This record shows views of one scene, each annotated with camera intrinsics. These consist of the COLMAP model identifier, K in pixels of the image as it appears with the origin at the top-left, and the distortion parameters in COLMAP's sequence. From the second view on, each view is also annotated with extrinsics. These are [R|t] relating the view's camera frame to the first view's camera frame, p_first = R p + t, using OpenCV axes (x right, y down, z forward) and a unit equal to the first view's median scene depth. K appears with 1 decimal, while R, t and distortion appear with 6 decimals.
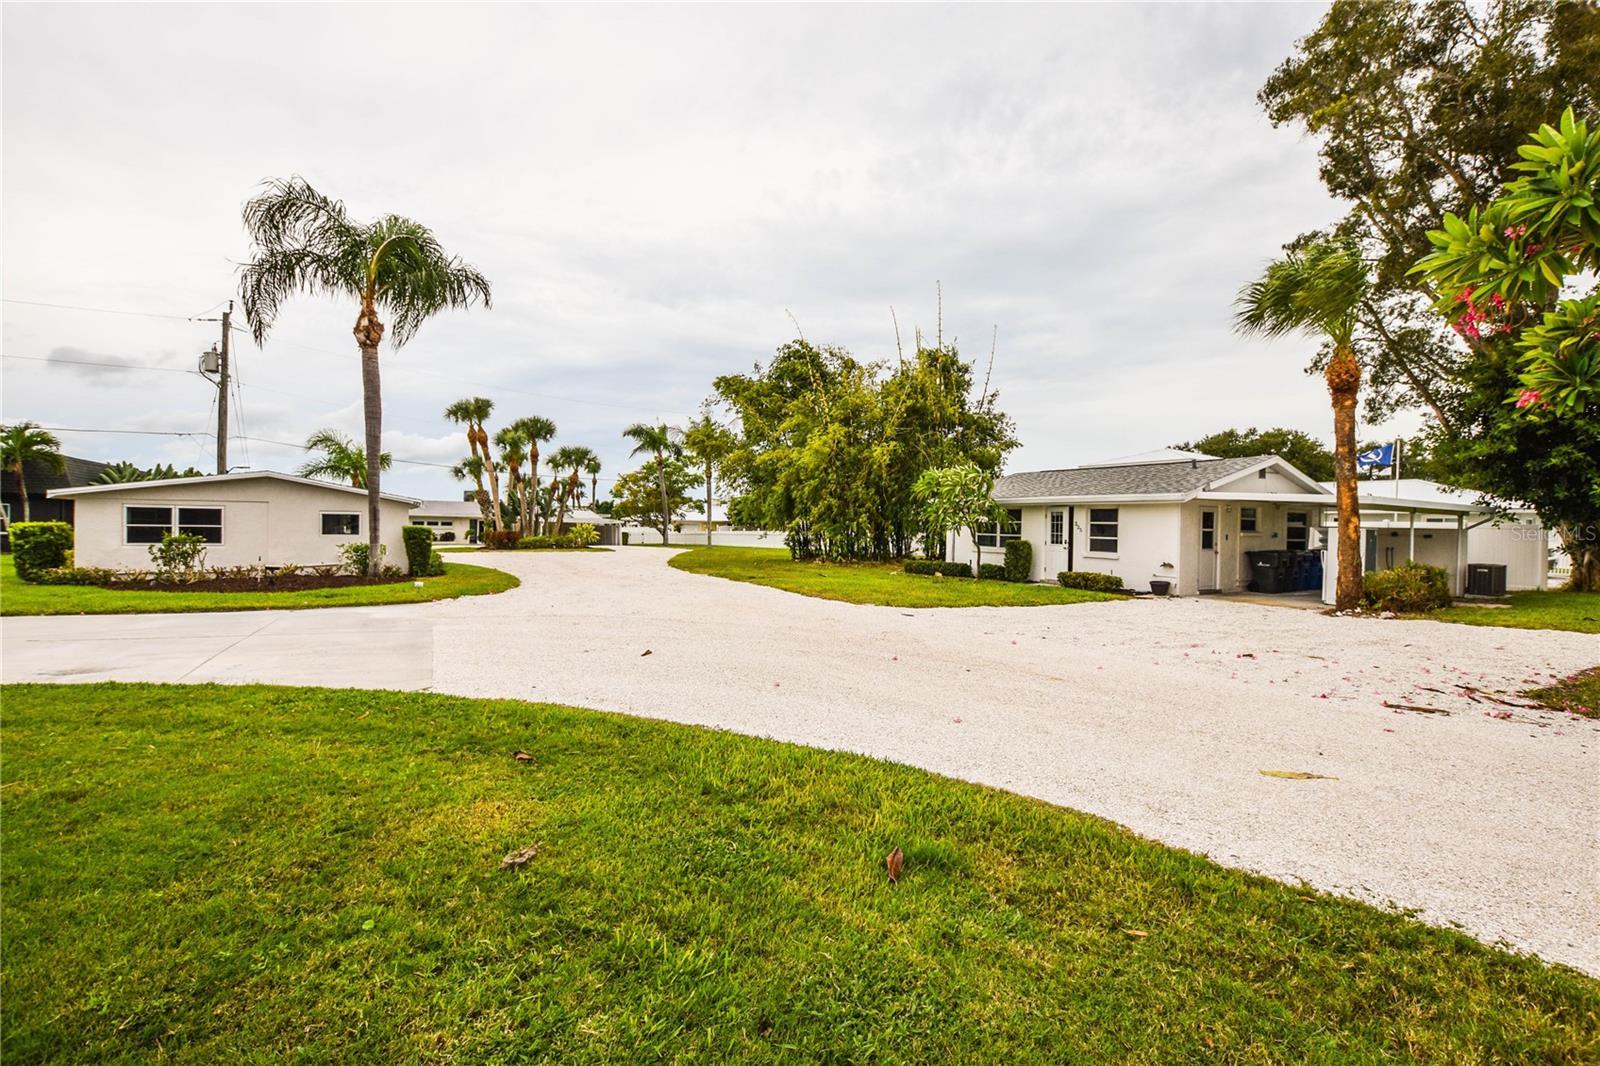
lens RADIAL K [[706.0, 0, 807.9], [0, 706.0, 529.6], [0, 0, 1]] dist [-0.035139, 0.005738]
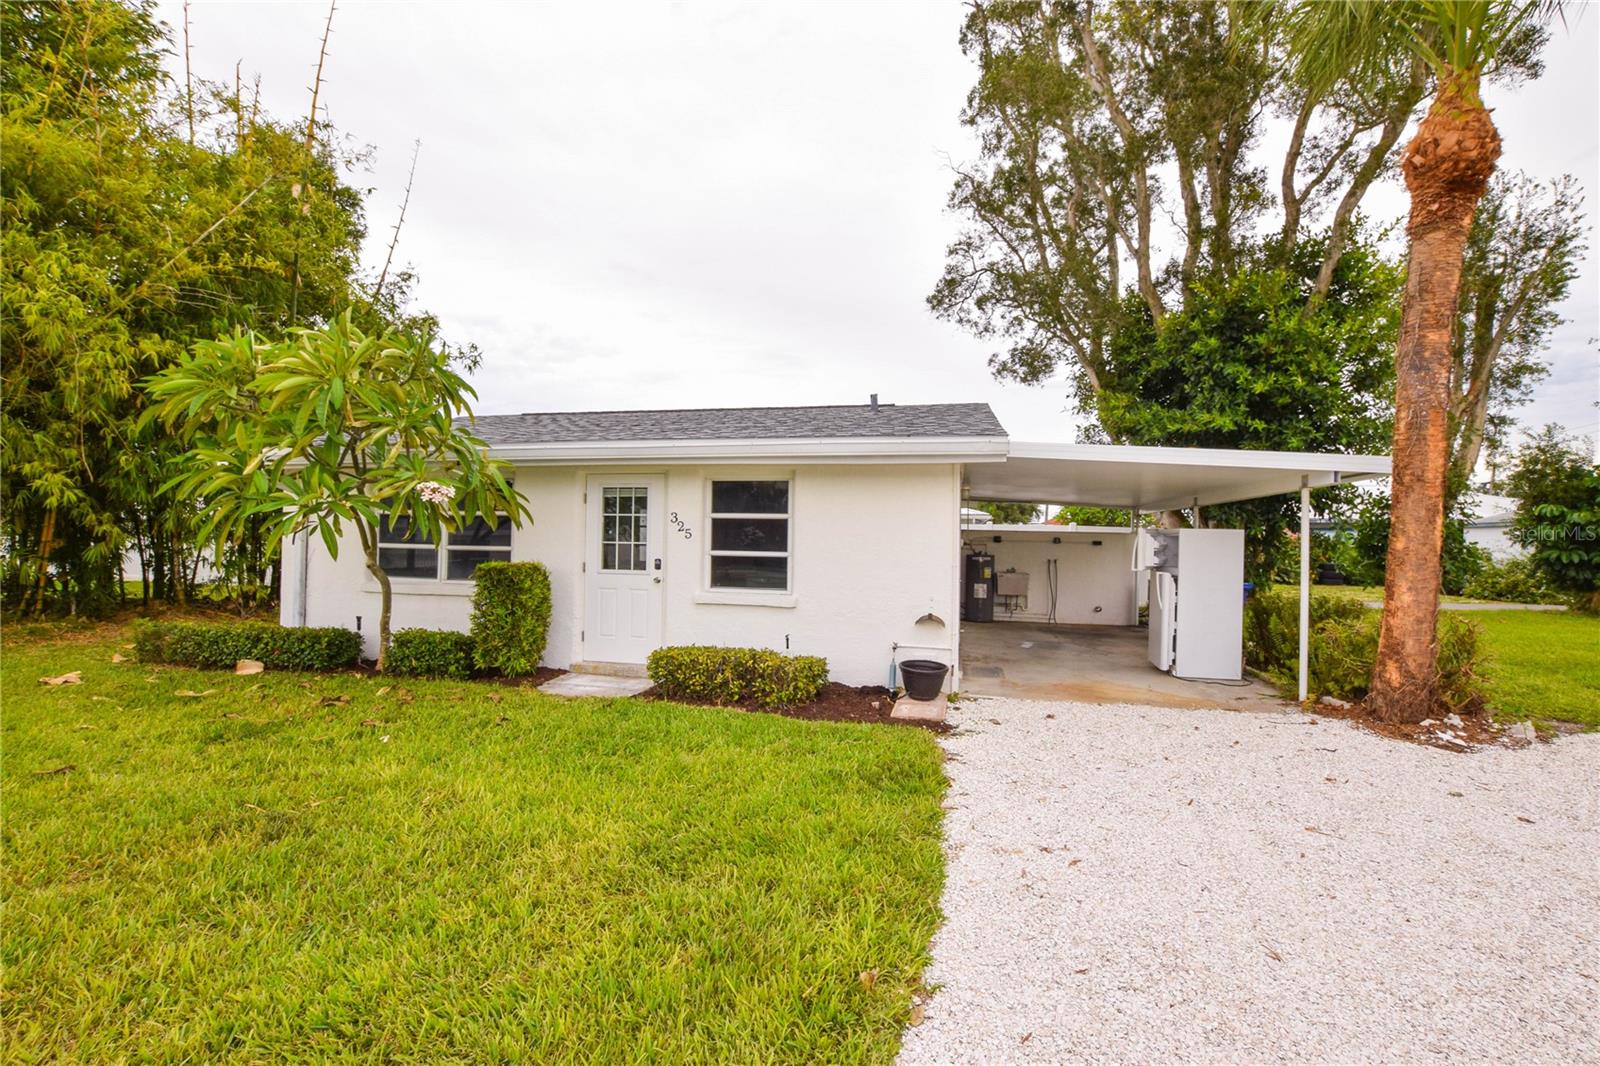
lens RADIAL K [[690.7, 0, 800.8], [0, 690.7, 501.7], [0, 0, 1]] dist [-0.030195, 0.000115]
pose [[0.673849, 0.036835, 0.737950, 0.132344], [0.001002, 0.998710, -0.050766, 0.002156], [-0.738868, 0.034948, 0.672943, 0.638365]]
